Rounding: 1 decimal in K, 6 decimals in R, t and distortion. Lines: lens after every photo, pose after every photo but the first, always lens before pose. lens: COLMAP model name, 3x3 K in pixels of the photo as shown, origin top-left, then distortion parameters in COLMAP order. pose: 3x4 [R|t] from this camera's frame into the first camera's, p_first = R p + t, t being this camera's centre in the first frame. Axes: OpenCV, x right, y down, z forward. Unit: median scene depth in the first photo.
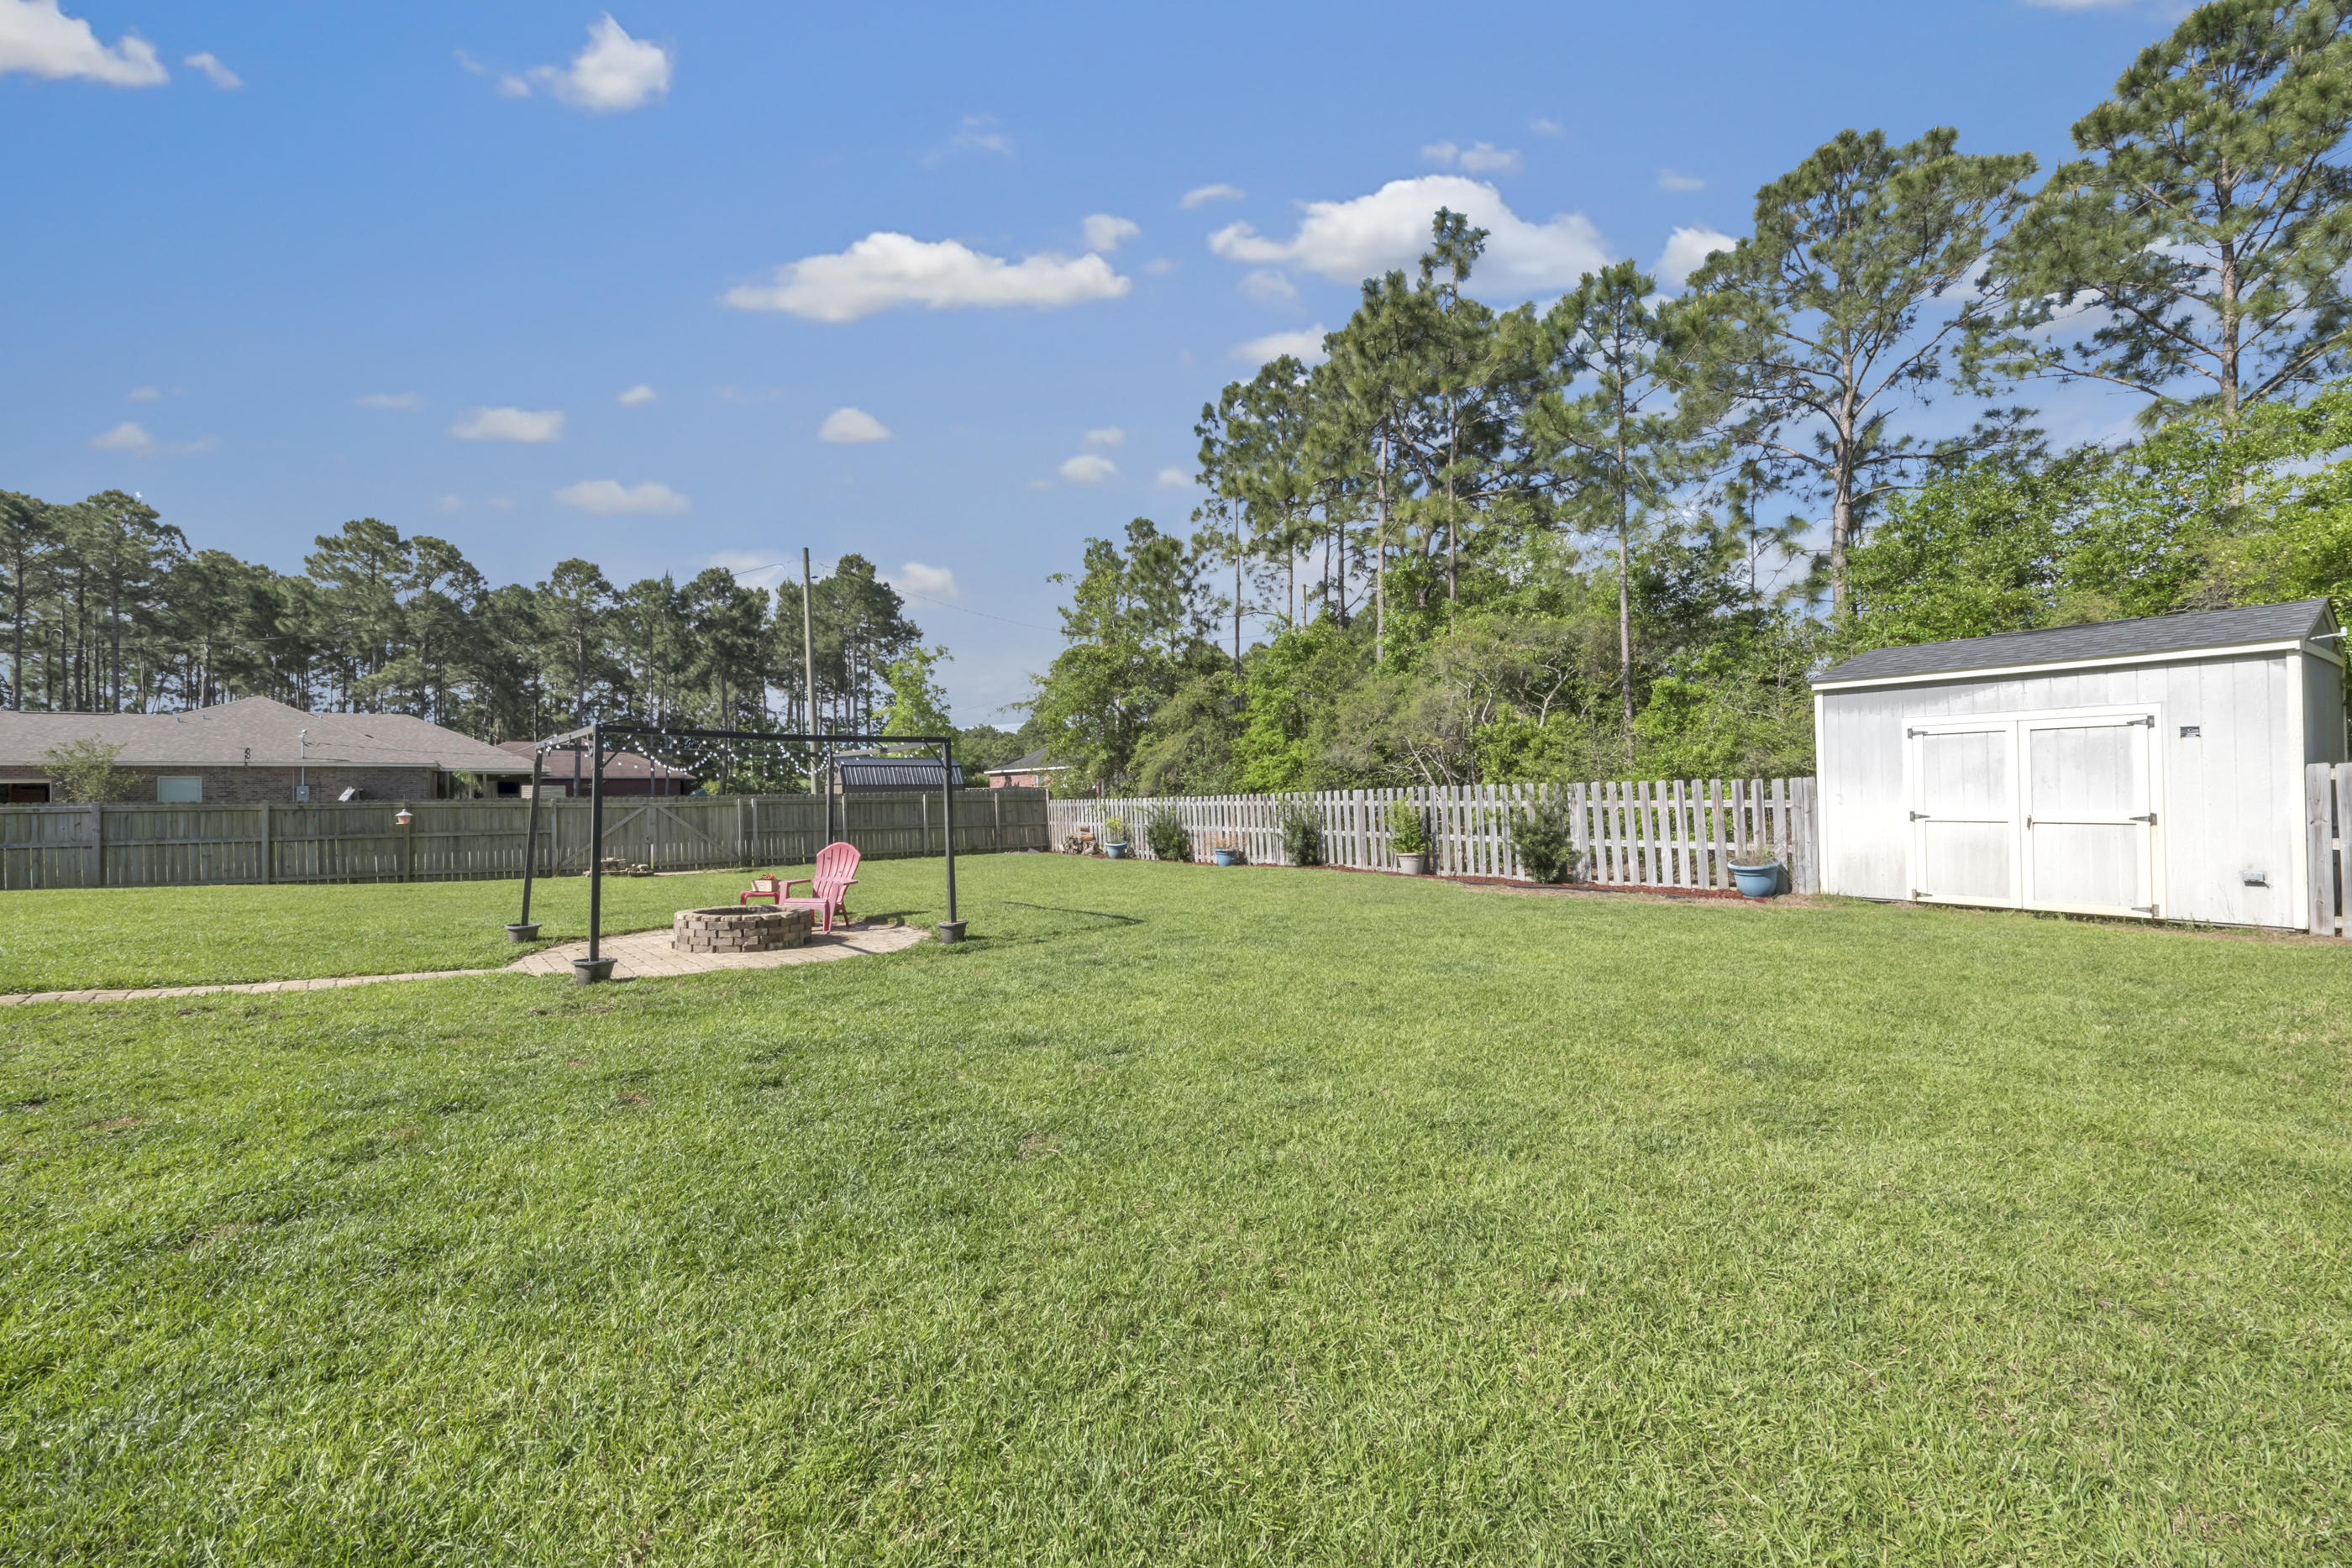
lens RADIAL K [[928.1, 0, 1183.2], [0, 928.1, 789.7], [0, 0, 1]] dist [0.006607, -0.006040]
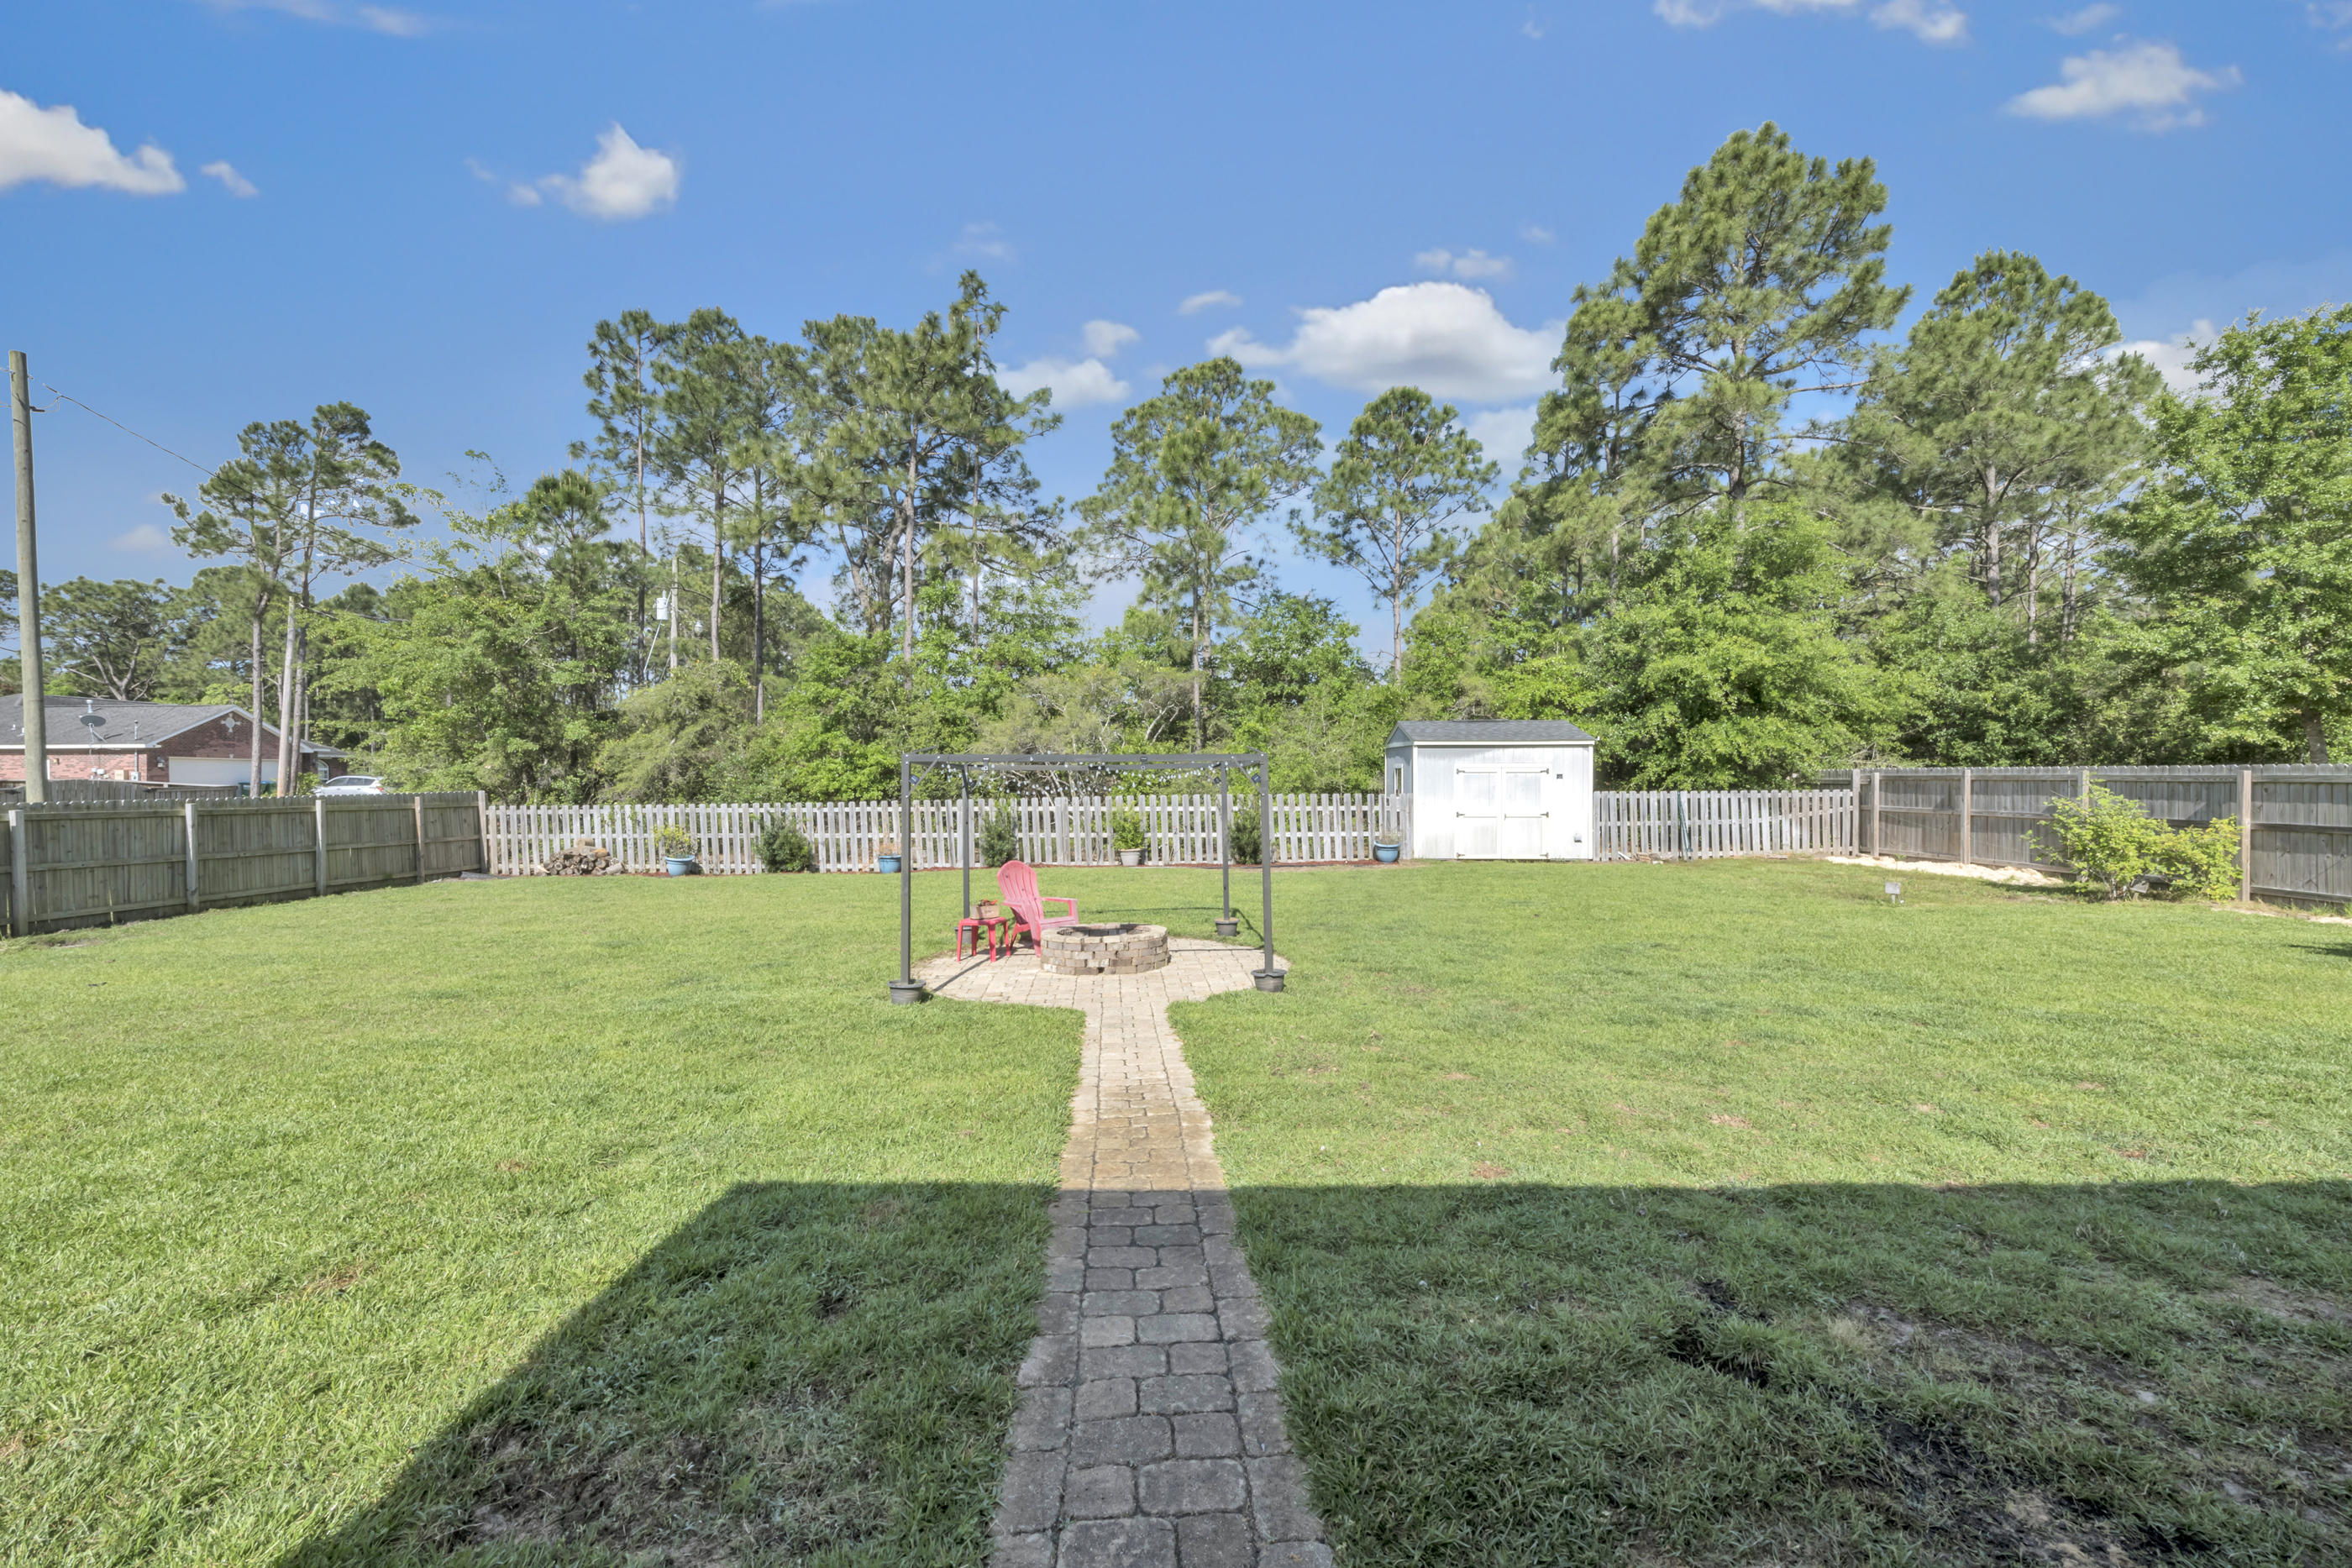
lens RADIAL K [[928.1, 0, 1183.2], [0, 928.1, 789.7], [0, 0, 1]] dist [0.006607, -0.006040]
pose [[0.596136, 0.002442, 0.802880, -0.639521], [-0.008904, 0.999954, 0.003570, -0.014428], [-0.802834, -0.009277, 0.596130, 0.180903]]
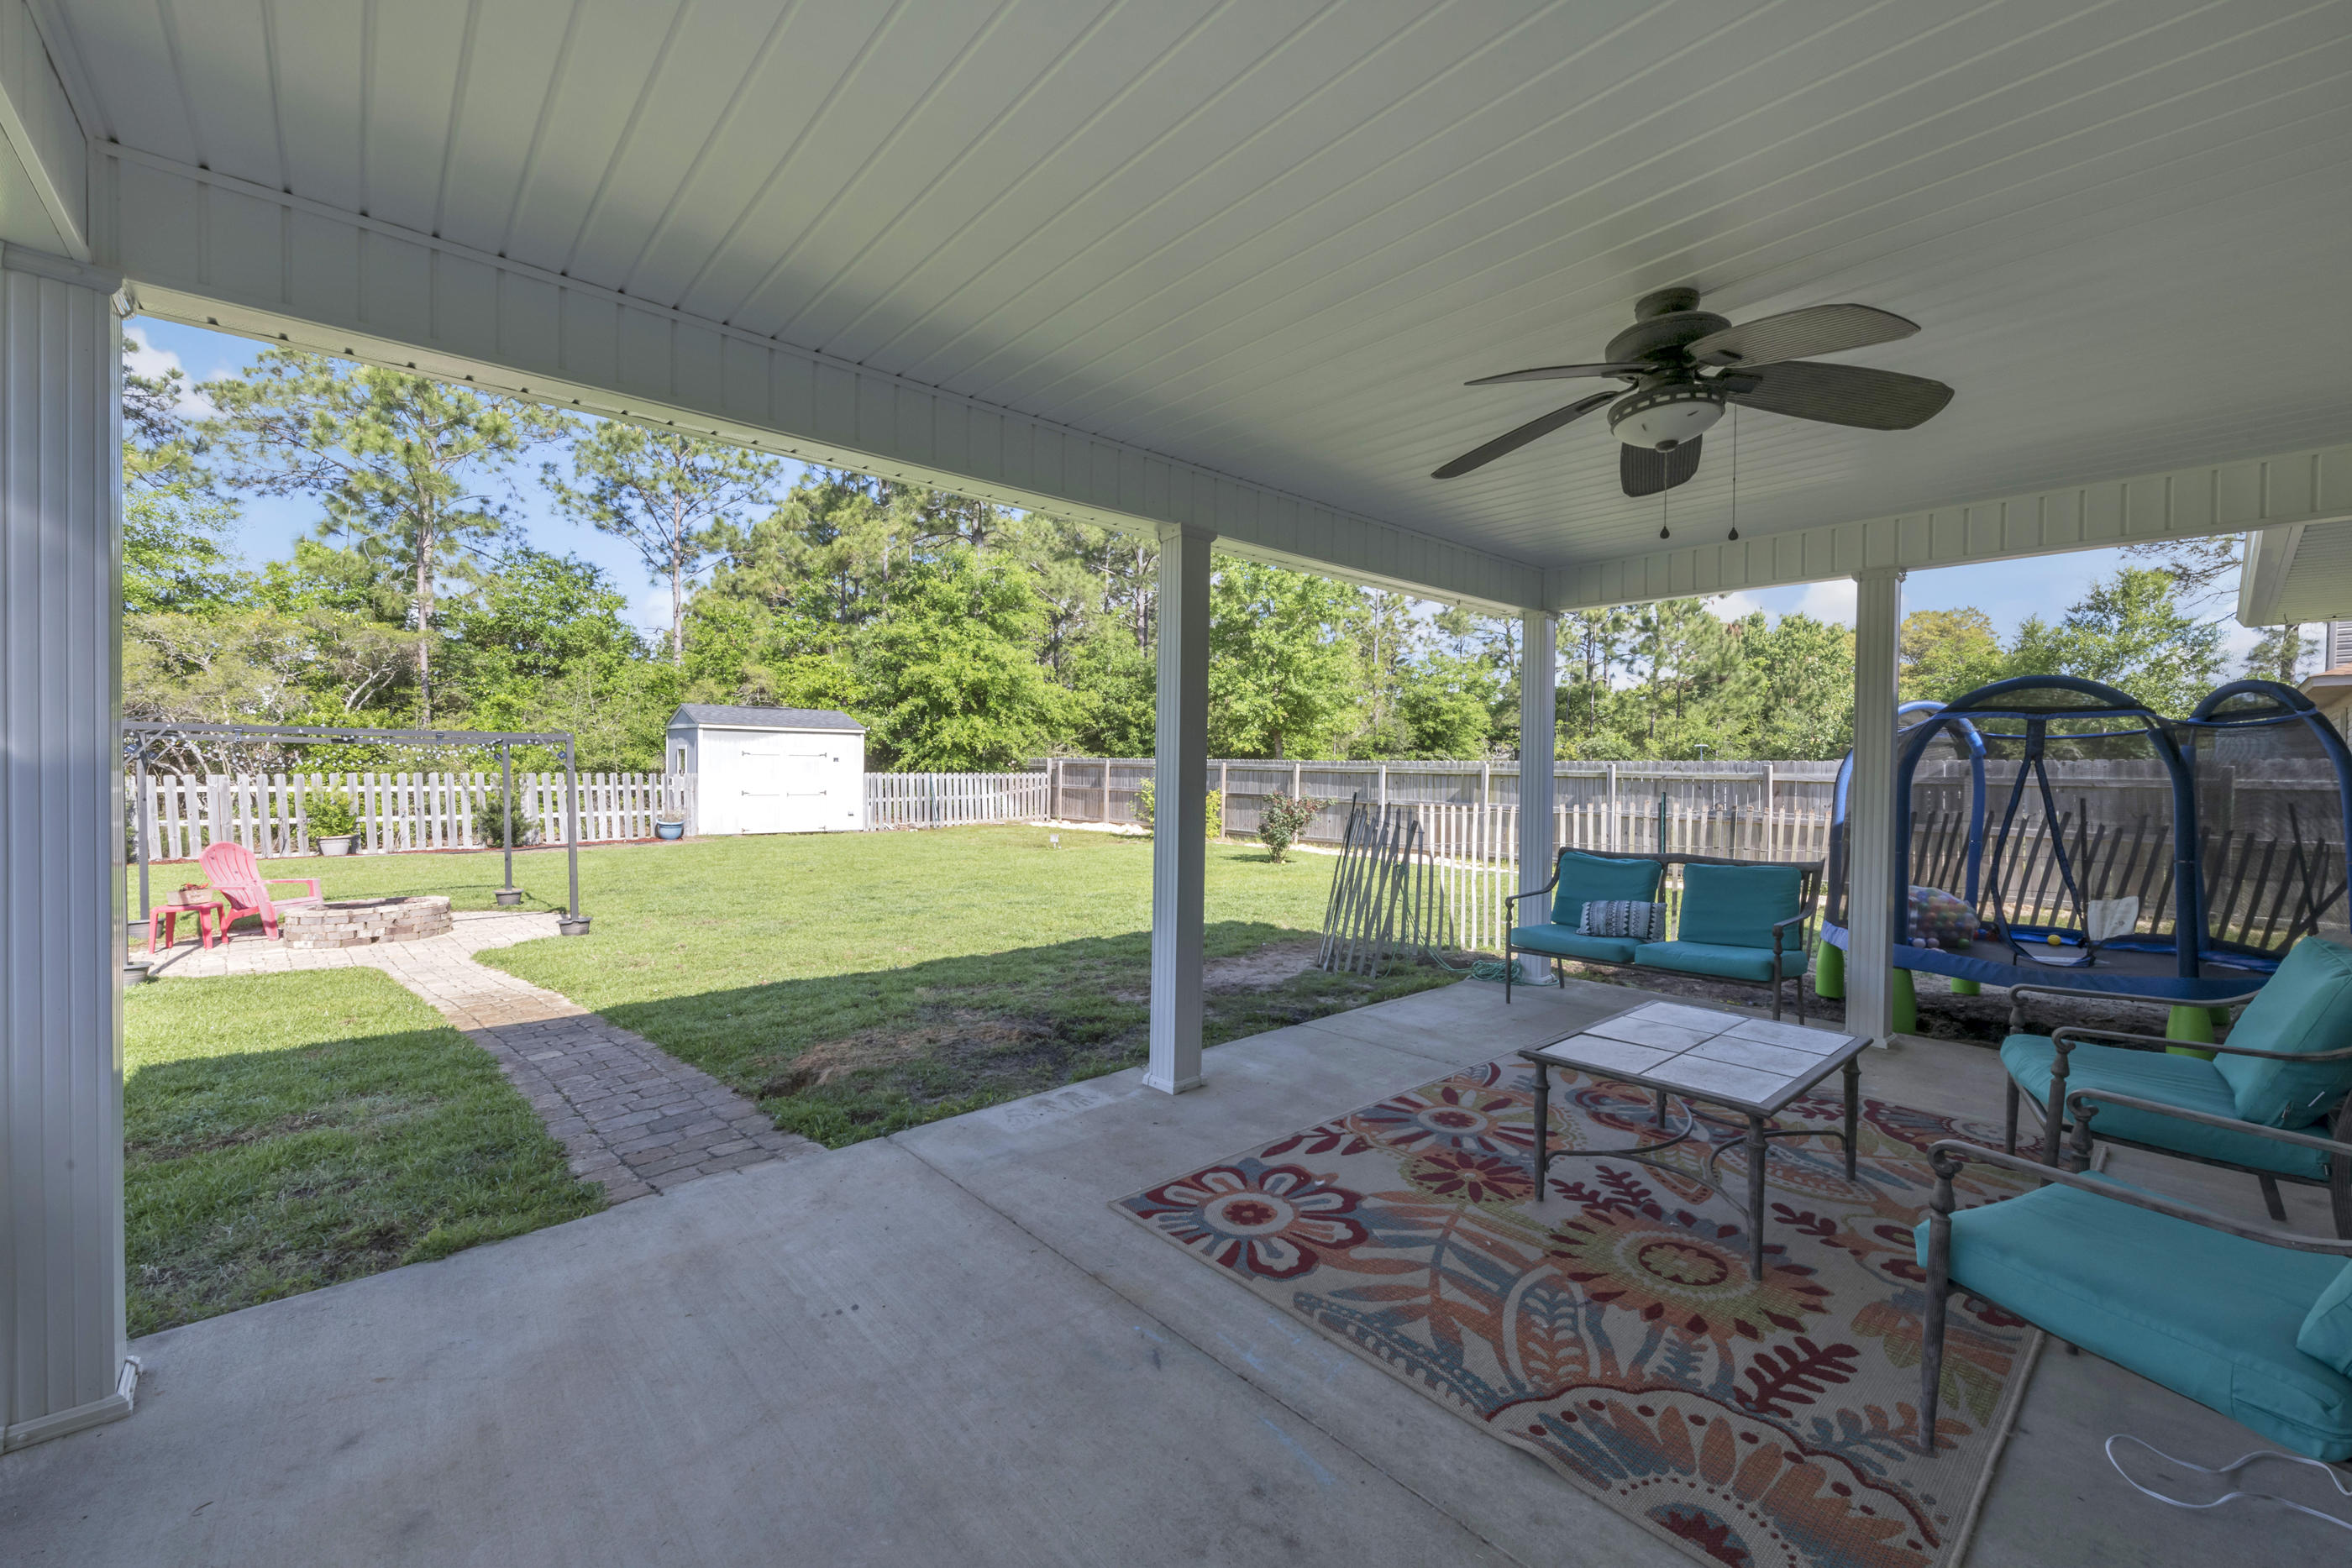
lens RADIAL K [[928.1, 0, 1183.2], [0, 928.1, 789.7], [0, 0, 1]] dist [0.006607, -0.006040]
pose [[-0.093302, -0.012420, 0.995560, -0.810356], [-0.016497, 0.999804, 0.010927, -0.010626], [-0.995501, -0.015405, -0.093488, 0.120945]]
